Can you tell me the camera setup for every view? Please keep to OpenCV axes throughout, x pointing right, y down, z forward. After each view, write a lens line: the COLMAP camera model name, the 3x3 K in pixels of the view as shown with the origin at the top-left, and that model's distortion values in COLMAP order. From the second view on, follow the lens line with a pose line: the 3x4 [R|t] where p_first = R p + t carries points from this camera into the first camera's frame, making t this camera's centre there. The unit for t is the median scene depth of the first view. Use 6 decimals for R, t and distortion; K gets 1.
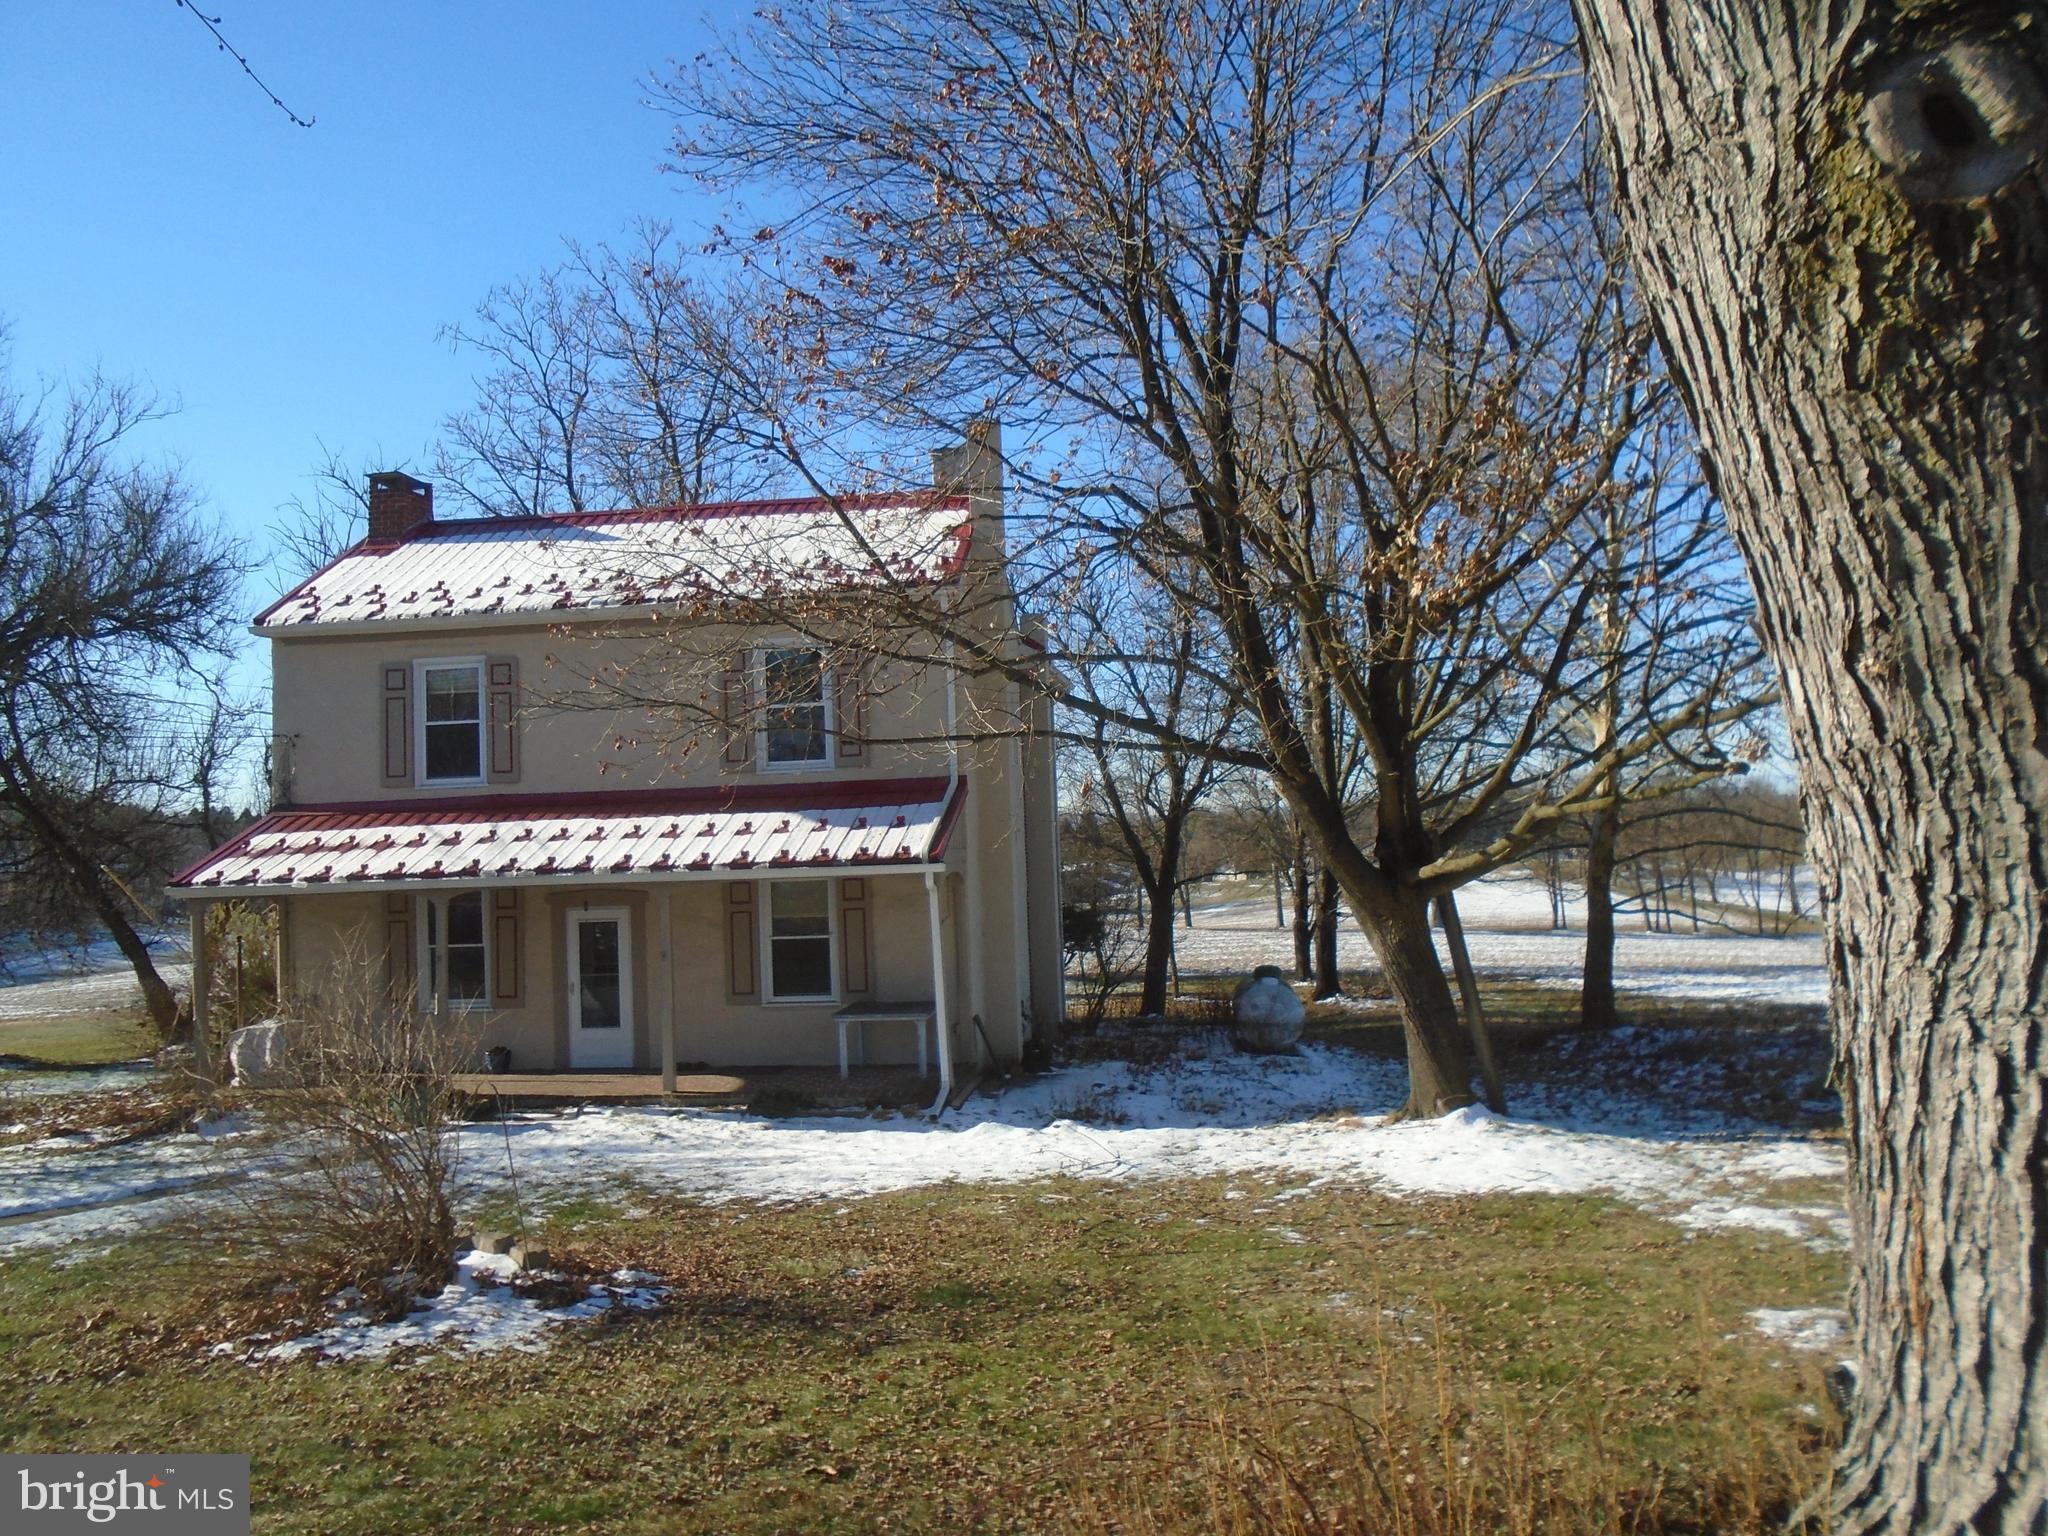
lens RADIAL K [[1553.0, 0, 1020.1], [0, 1553.0, 765.3], [0, 0, 1]] dist [-0.034607, 0.010420]
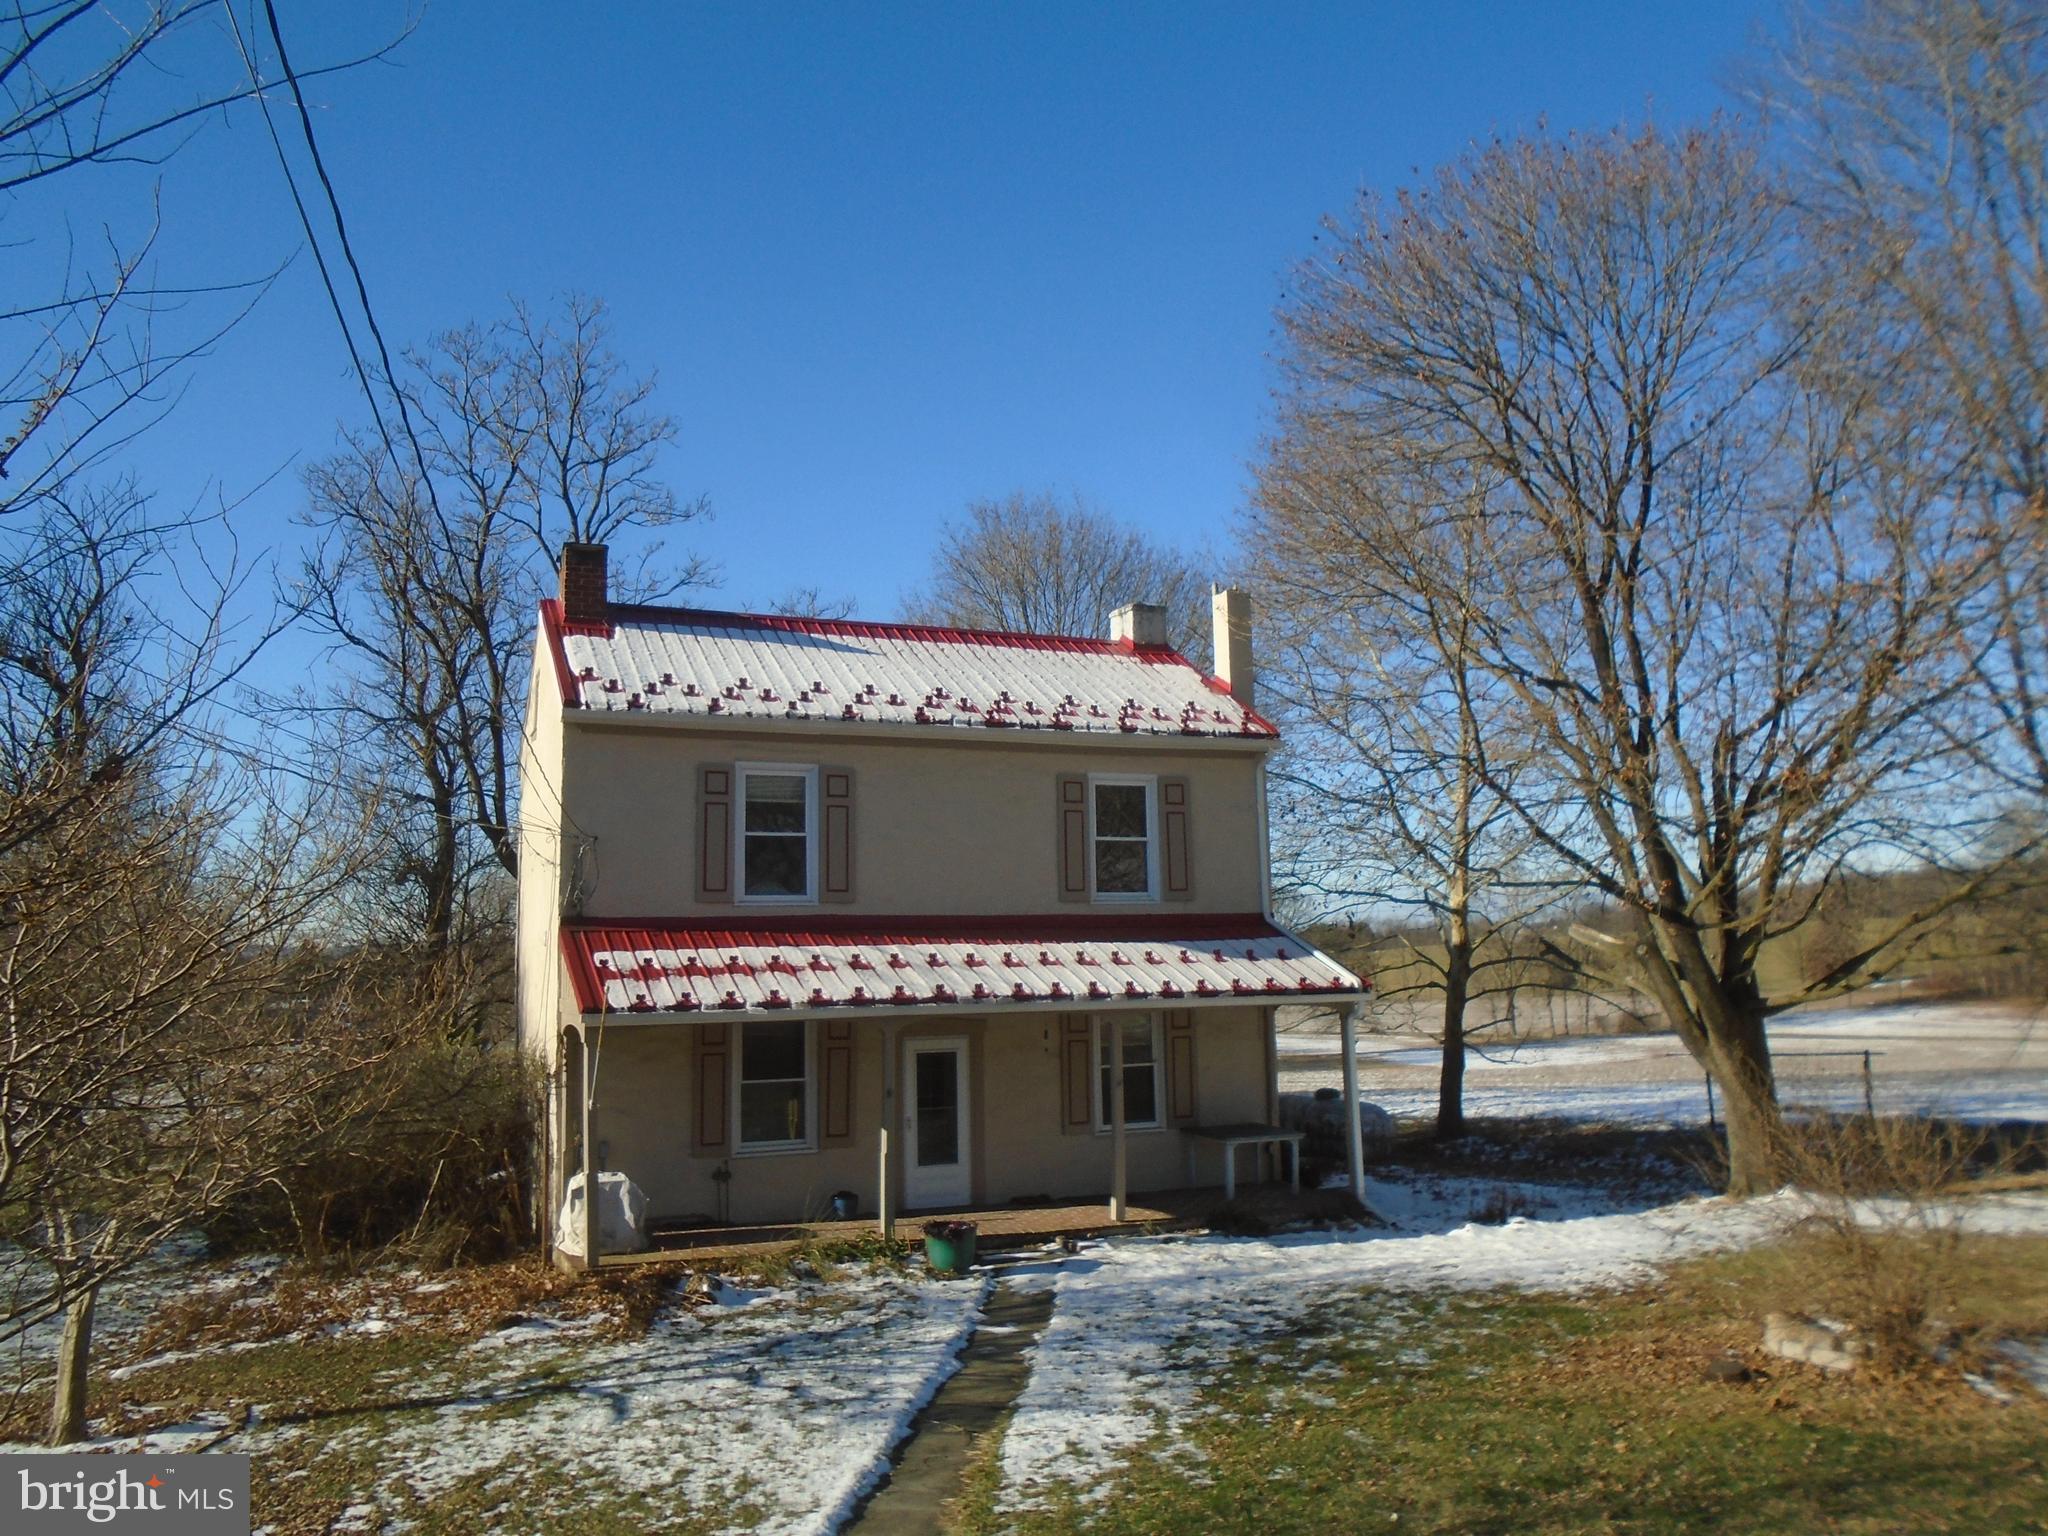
lens RADIAL K [[1553.0, 0, 1025.8], [0, 1553.0, 771.5], [0, 0, 1]] dist [-0.034607, 0.010420]
pose [[0.860586, 0.084415, 0.502261, -0.722937], [-0.038424, 0.994119, -0.101244, 0.023371], [-0.507854, 0.067830, 0.858769, 0.143092]]
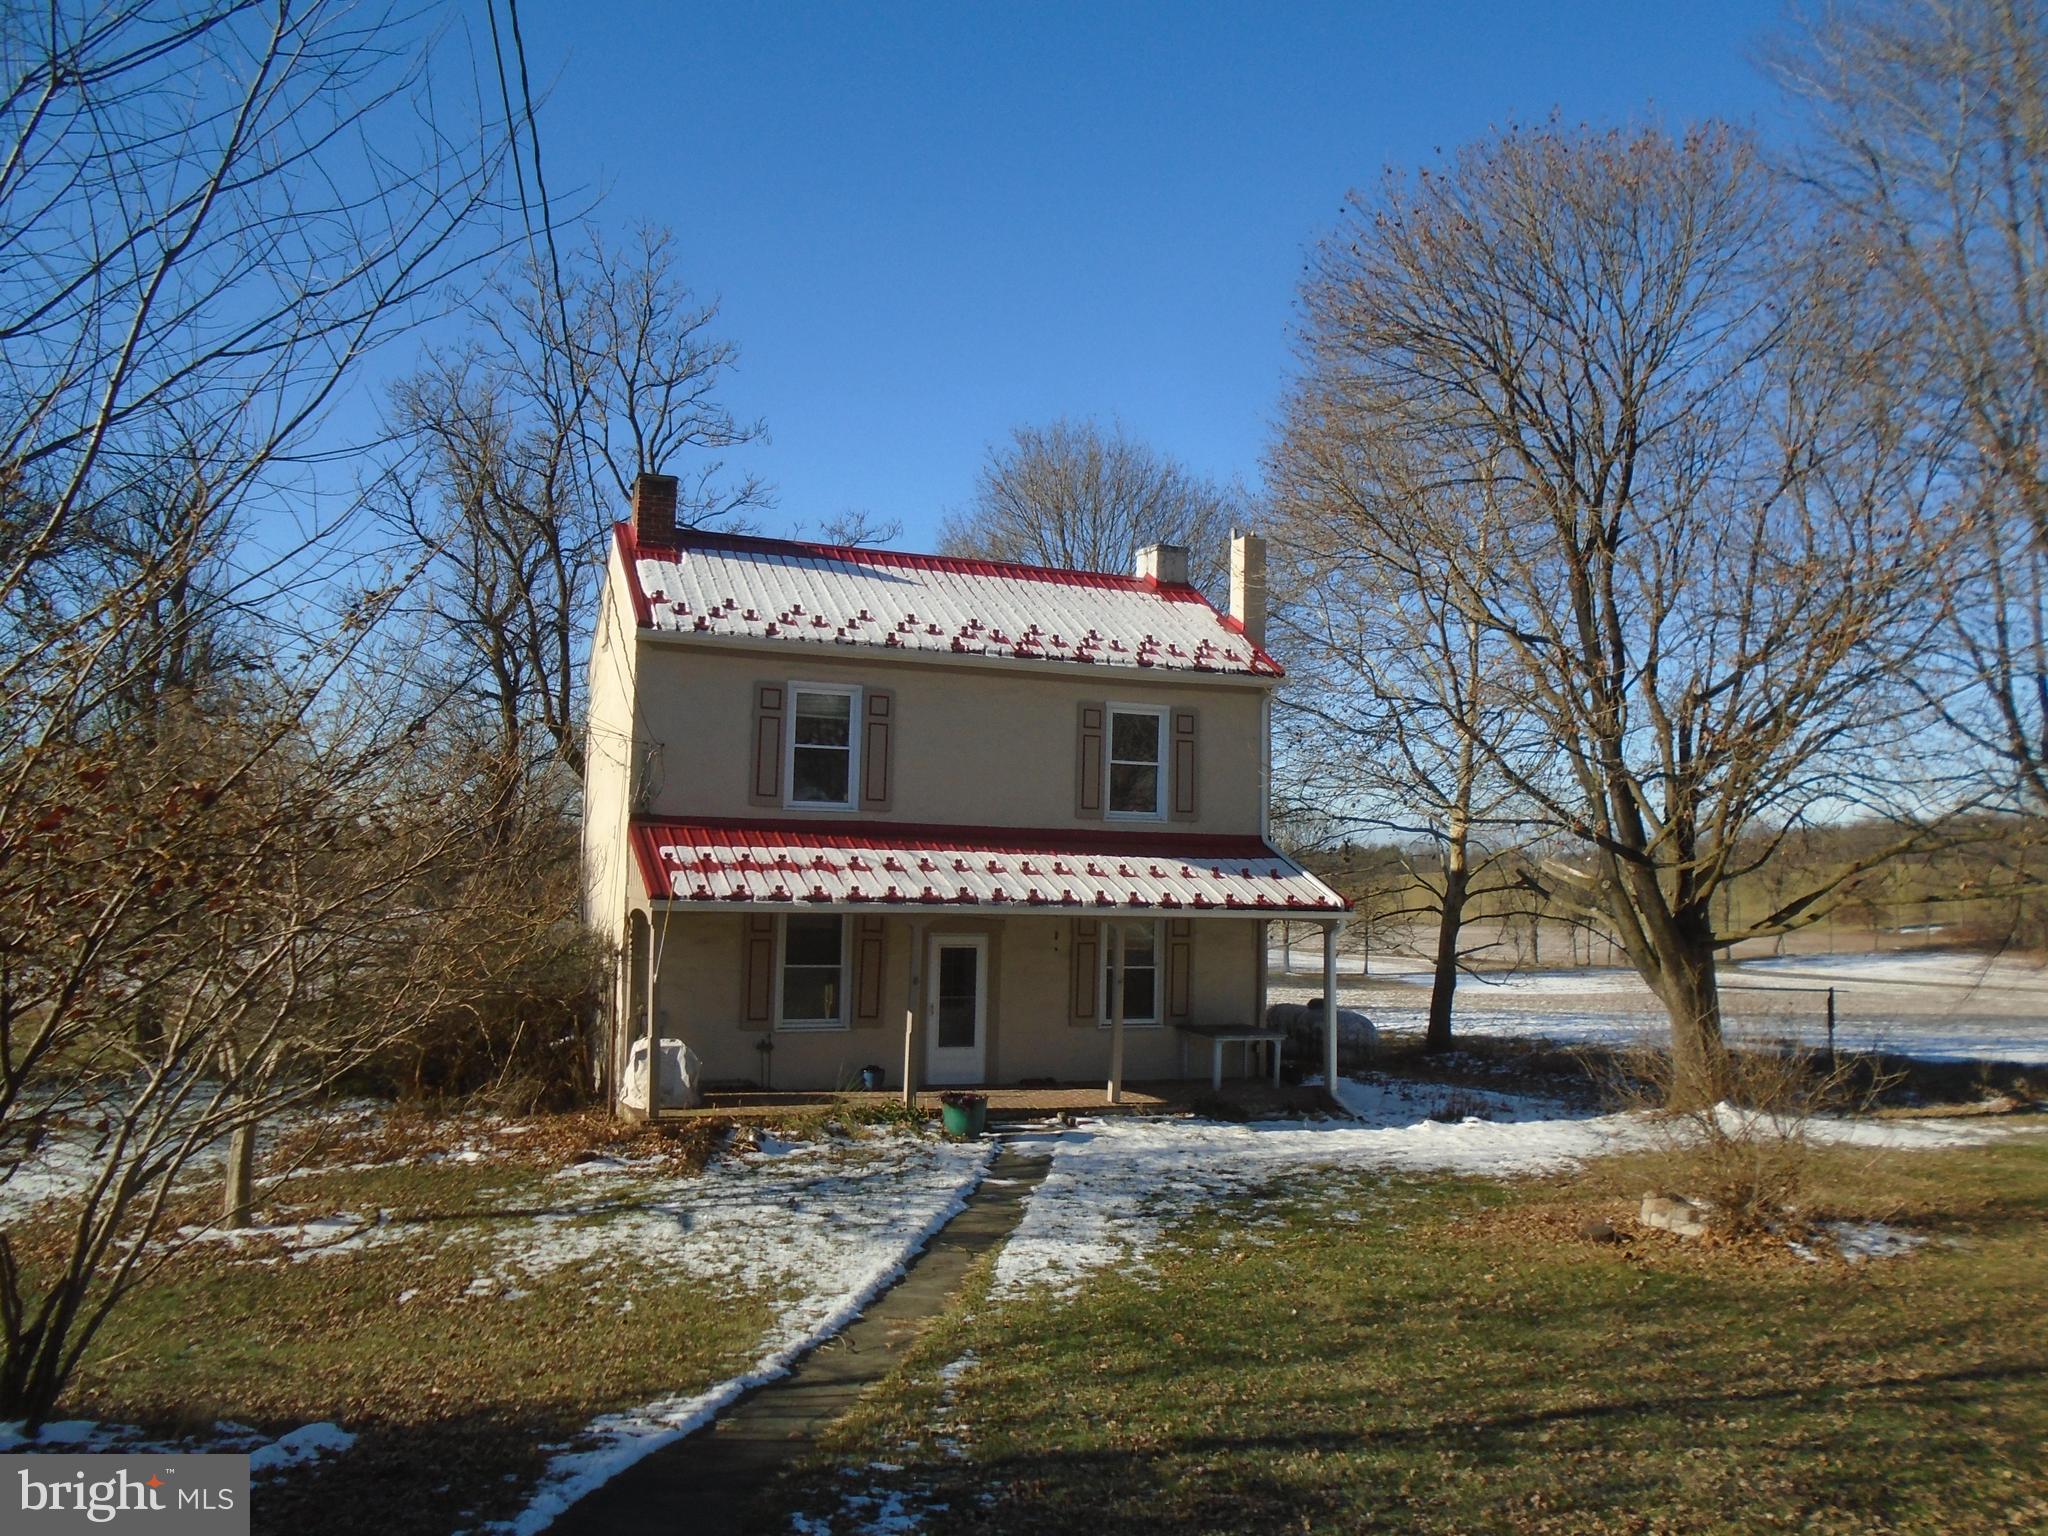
lens RADIAL K [[1553.0, 0, 1027.9], [0, 1553.0, 780.7], [0, 0, 1]] dist [-0.034607, 0.010420]
pose [[0.867871, 0.087844, 0.488962, -0.767993], [-0.080918, 0.996094, -0.035330, 0.020150], [-0.490156, -0.008903, 0.871589, 0.048256]]
